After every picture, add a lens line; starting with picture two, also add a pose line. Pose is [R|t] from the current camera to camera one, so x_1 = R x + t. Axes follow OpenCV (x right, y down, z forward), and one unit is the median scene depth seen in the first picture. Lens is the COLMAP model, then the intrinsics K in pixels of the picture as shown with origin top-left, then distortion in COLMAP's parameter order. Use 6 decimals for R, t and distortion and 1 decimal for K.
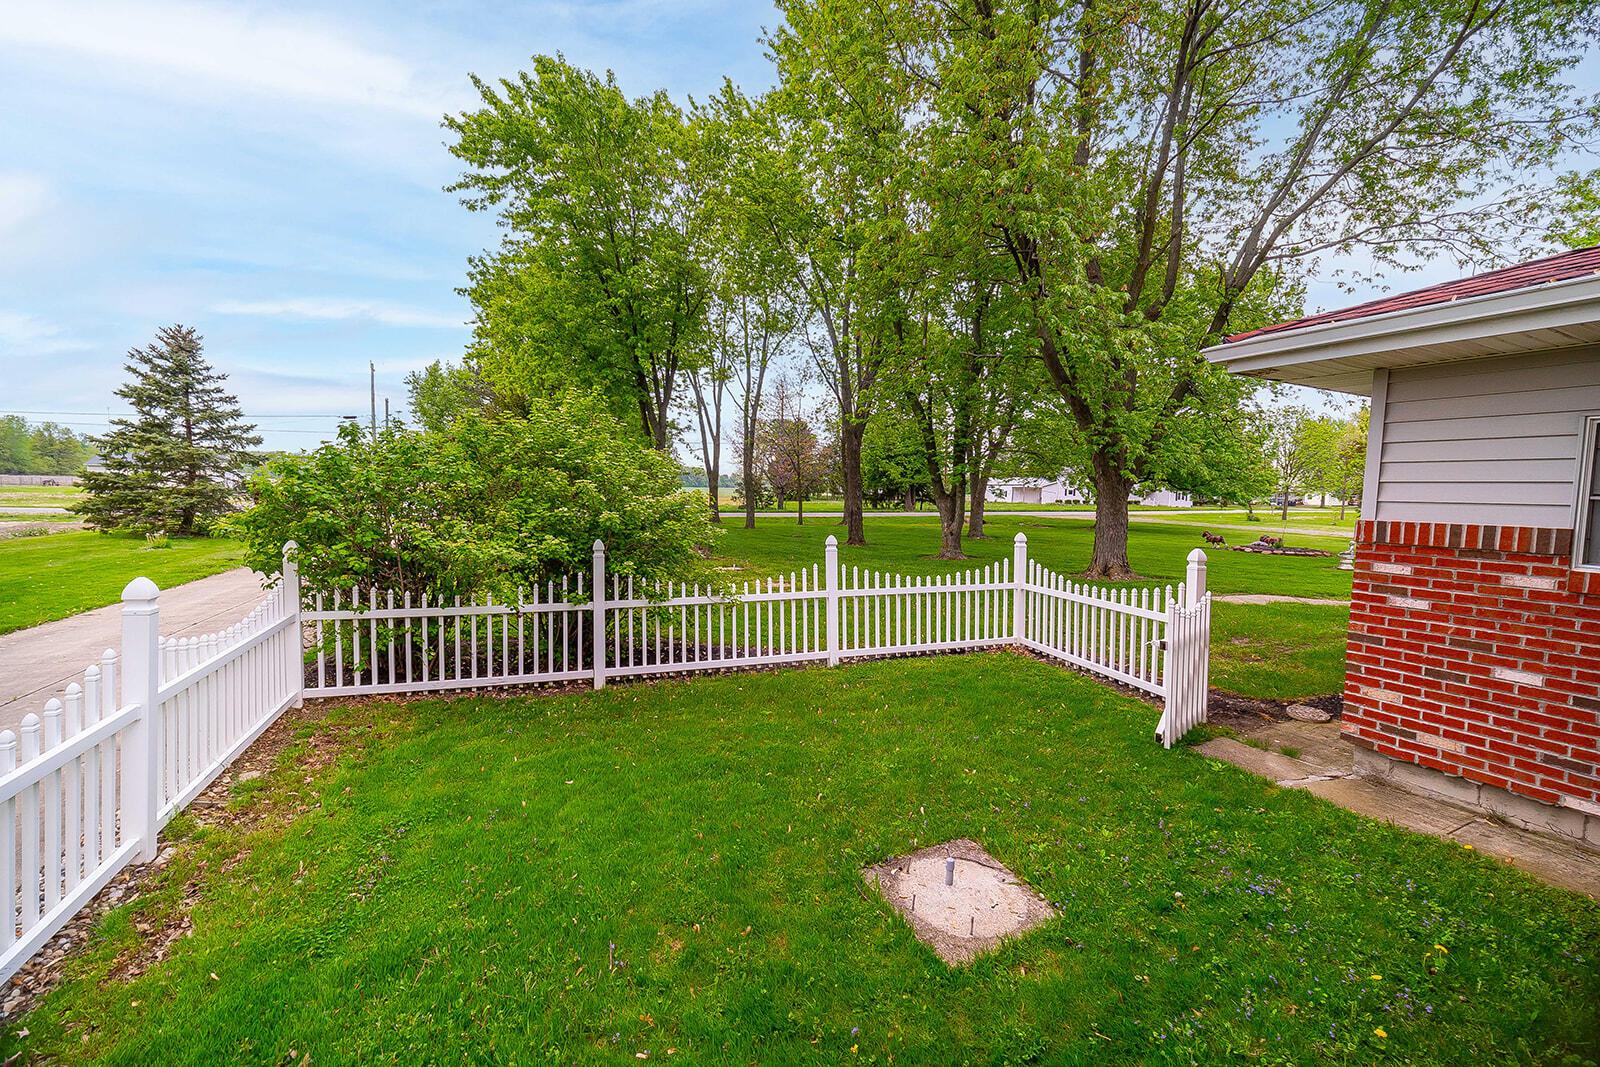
lens RADIAL K [[636.1, 0, 800.0], [0, 636.1, 533.5], [0, 0, 1]] dist [-0.001985, -0.000181]
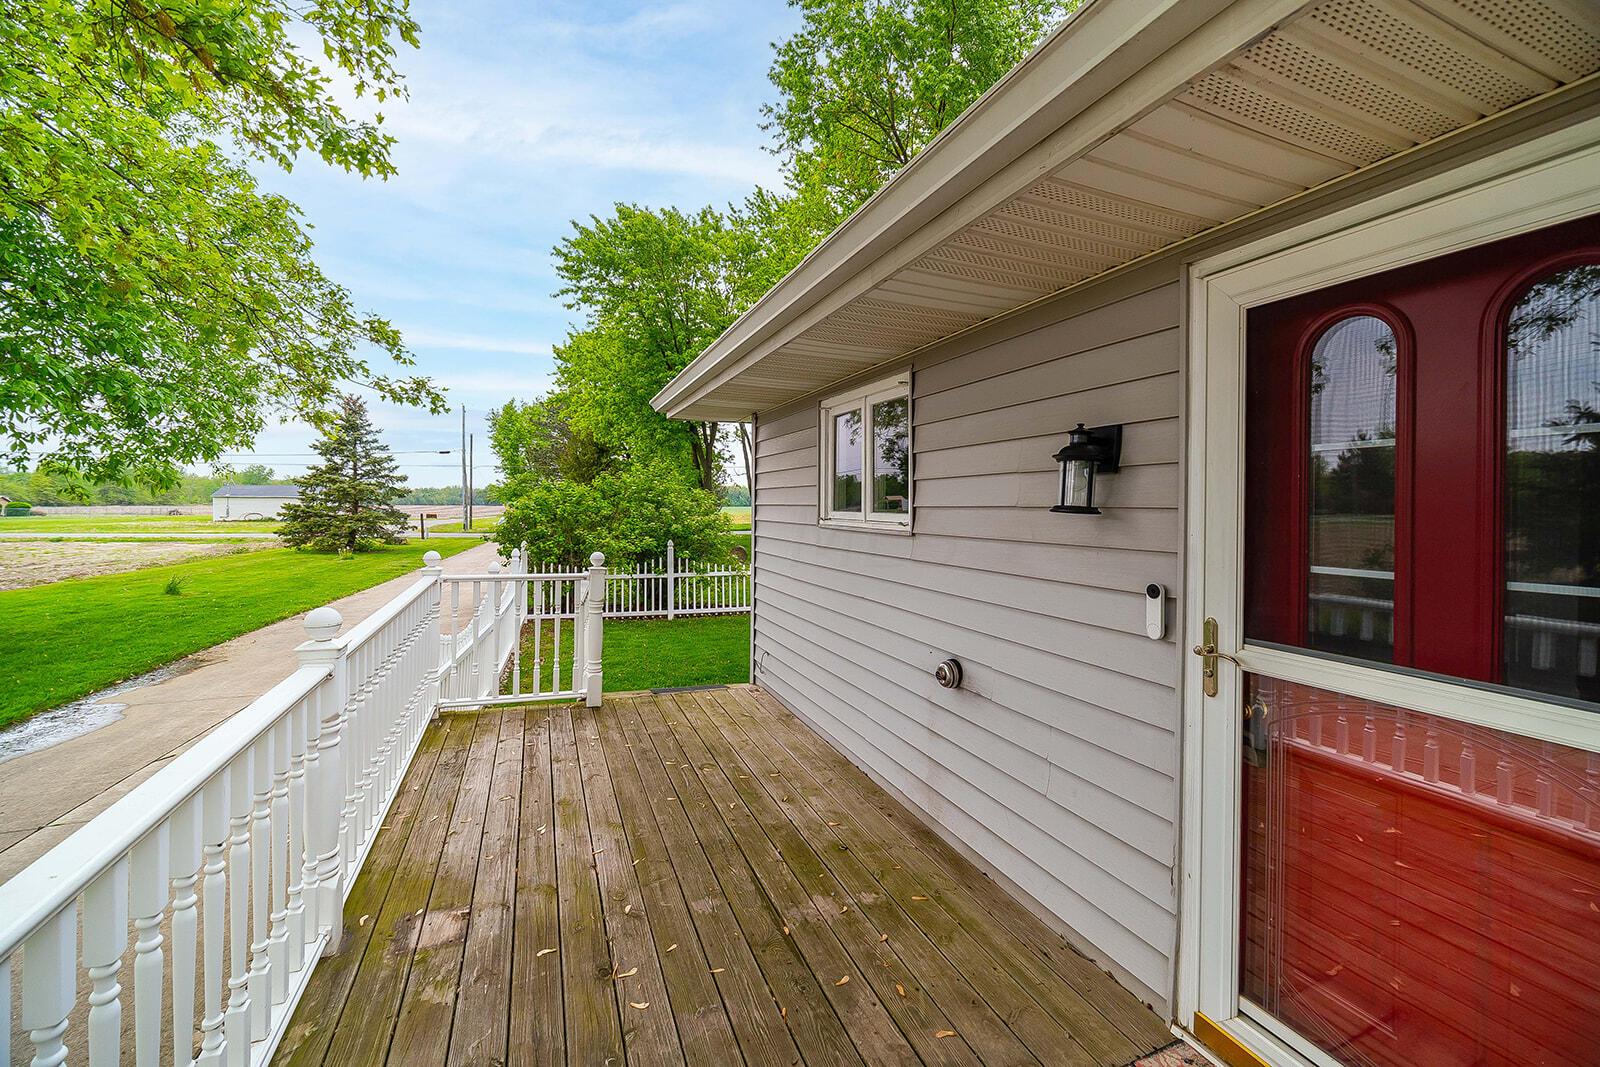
lens RADIAL K [[642.3, 0, 801.5], [0, 642.3, 518.6], [0, 0, 1]] dist [-0.000108, -0.000026]
pose [[0.997095, -0.013918, -0.074888, 0.197771], [0.009912, 0.998514, -0.053594, 0.048947], [0.075523, 0.052696, 0.995751, -0.804506]]
